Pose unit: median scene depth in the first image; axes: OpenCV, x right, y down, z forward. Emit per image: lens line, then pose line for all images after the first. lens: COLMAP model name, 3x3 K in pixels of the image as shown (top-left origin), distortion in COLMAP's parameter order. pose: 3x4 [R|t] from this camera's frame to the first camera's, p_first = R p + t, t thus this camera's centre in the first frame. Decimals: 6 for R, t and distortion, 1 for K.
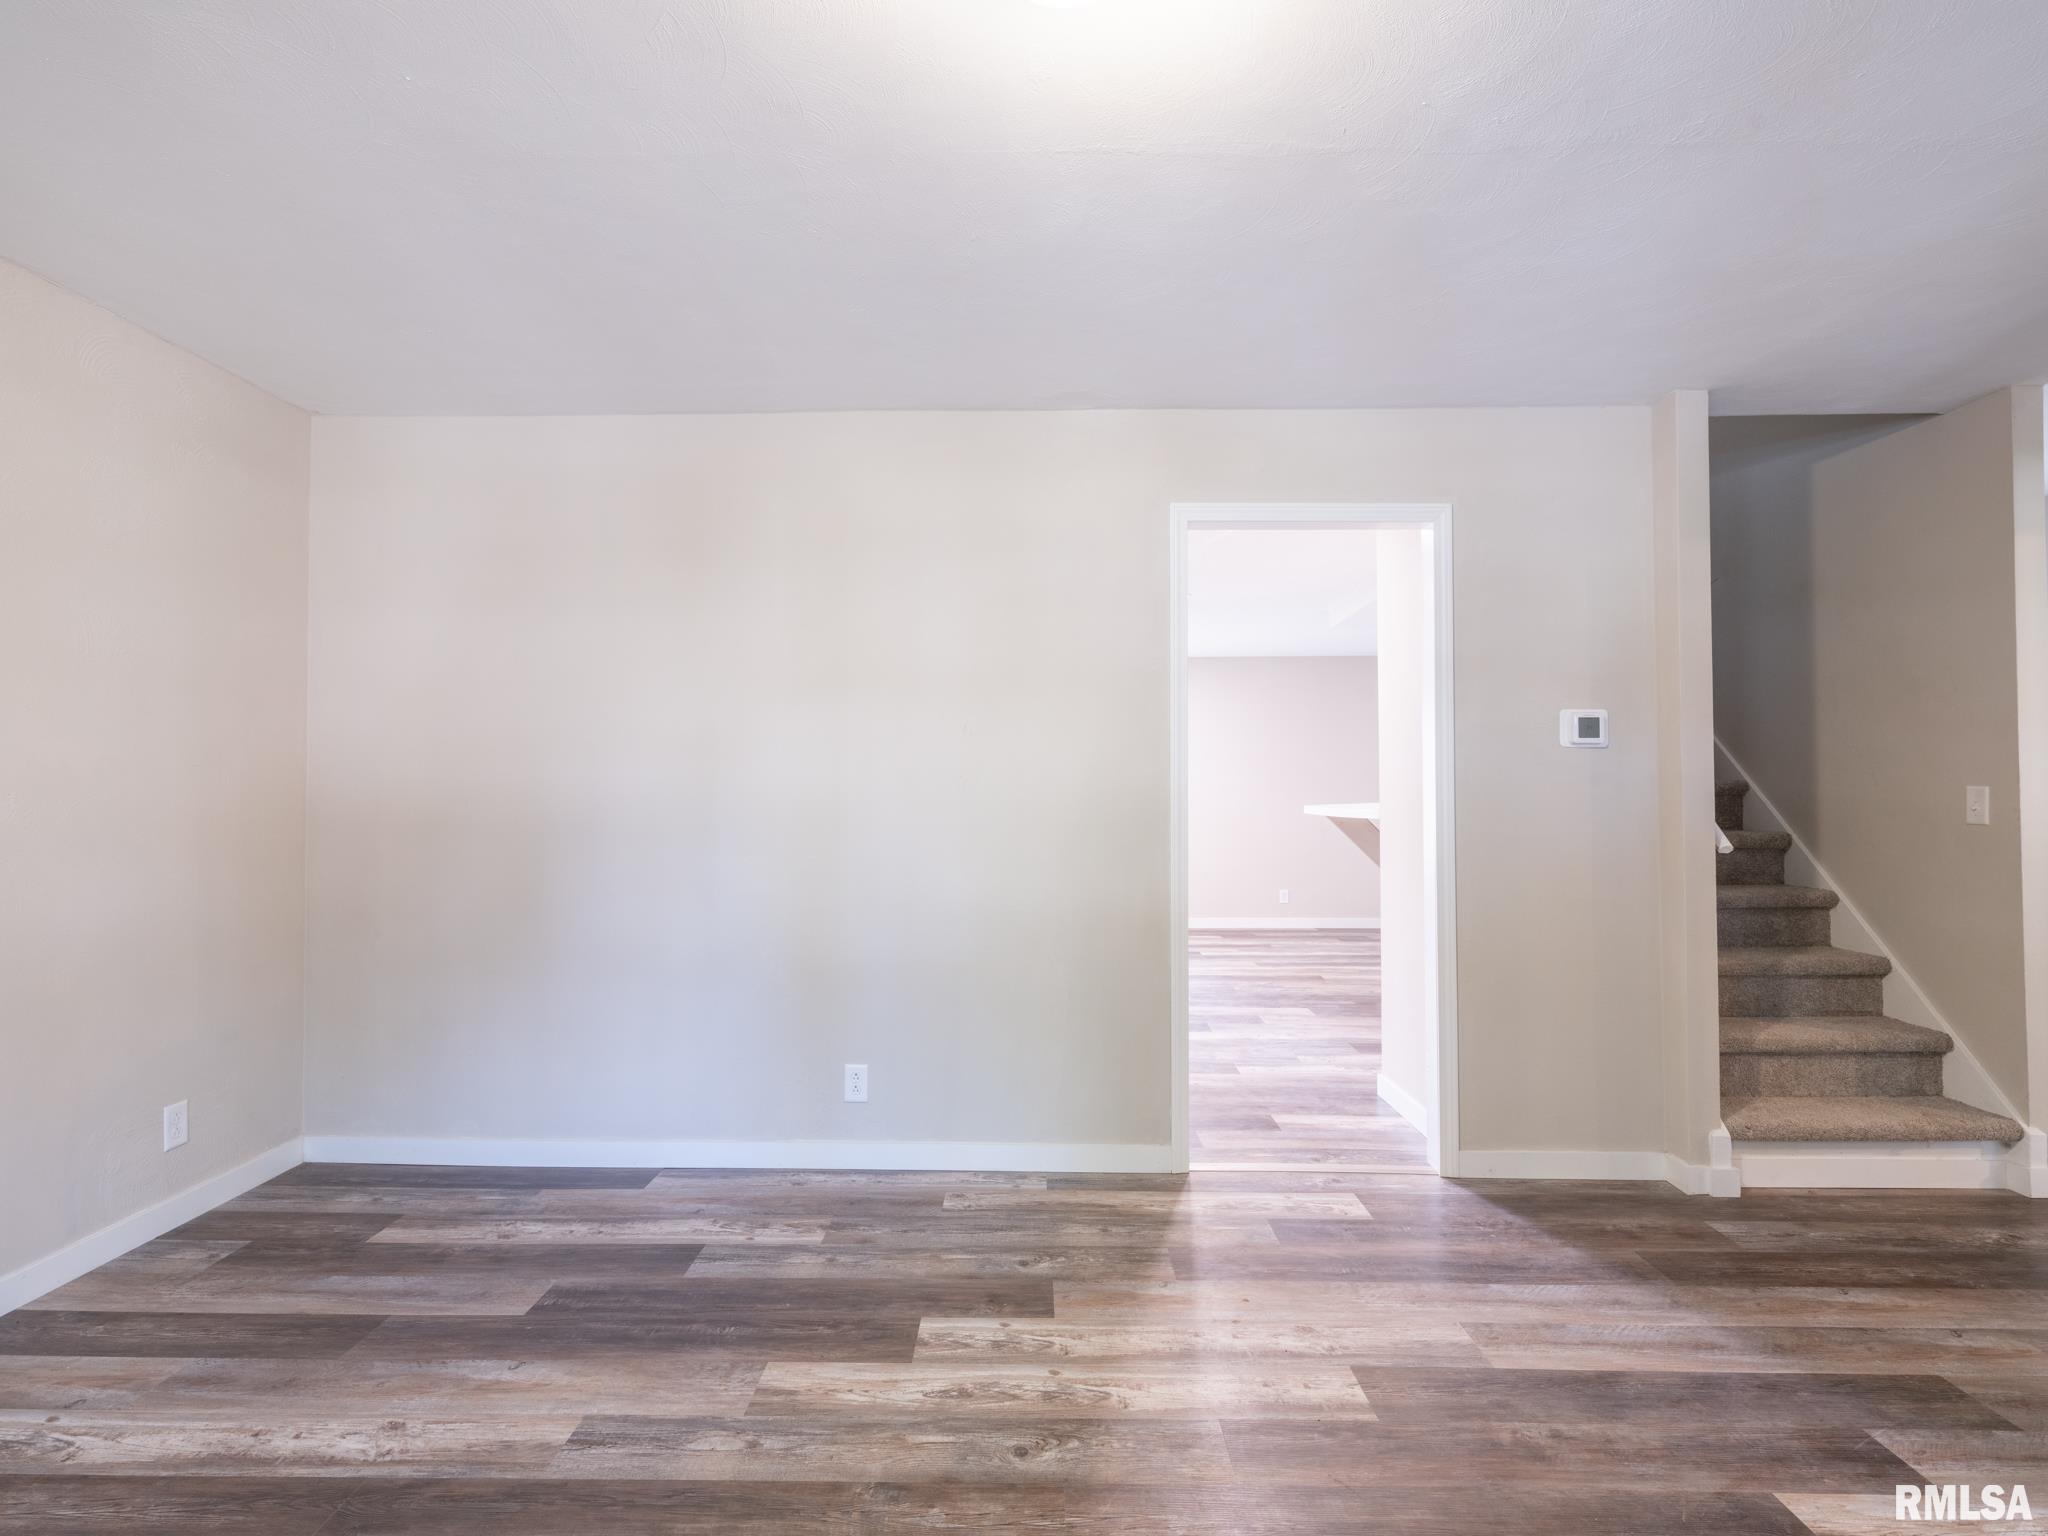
lens RADIAL K [[1005.3, 0, 1026.0], [0, 1005.3, 765.9], [0, 0, 1]] dist [-0.000717, 0.000074]
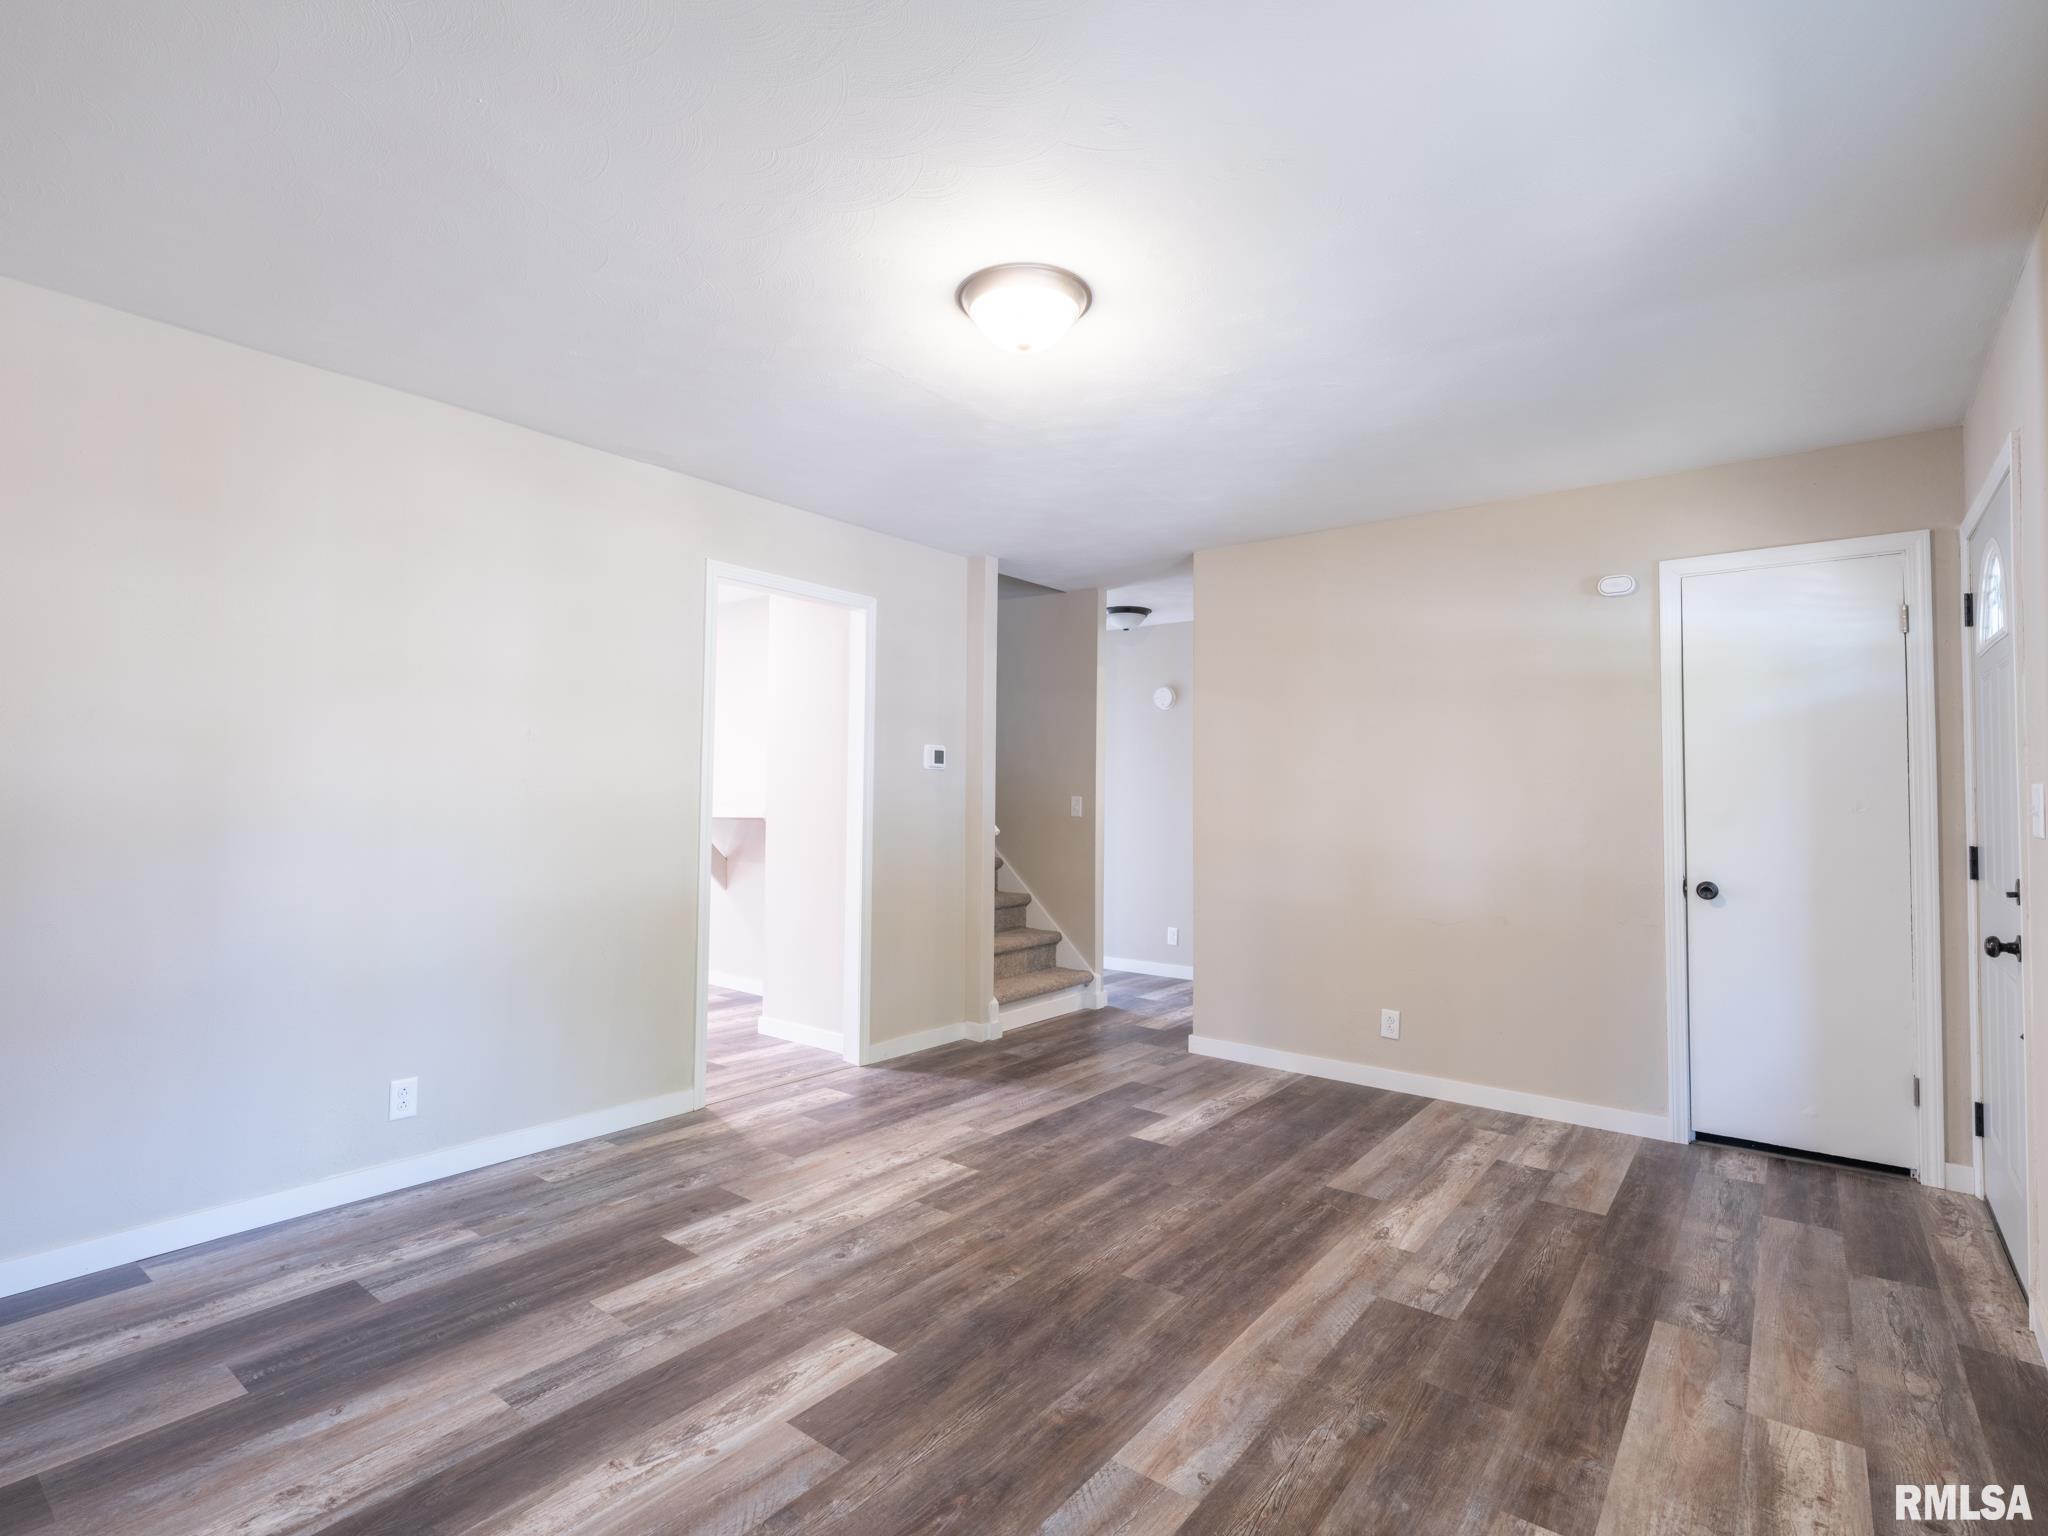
lens RADIAL K [[1005.3, 0, 1006.4], [0, 1005.3, 775.1], [0, 0, 1]] dist [-0.000717, 0.000074]
pose [[0.609366, 0.023746, 0.792533, -0.693540], [-0.027703, 0.999579, -0.008650, 0.000490], [-0.792405, -0.016684, 0.609767, -0.037212]]
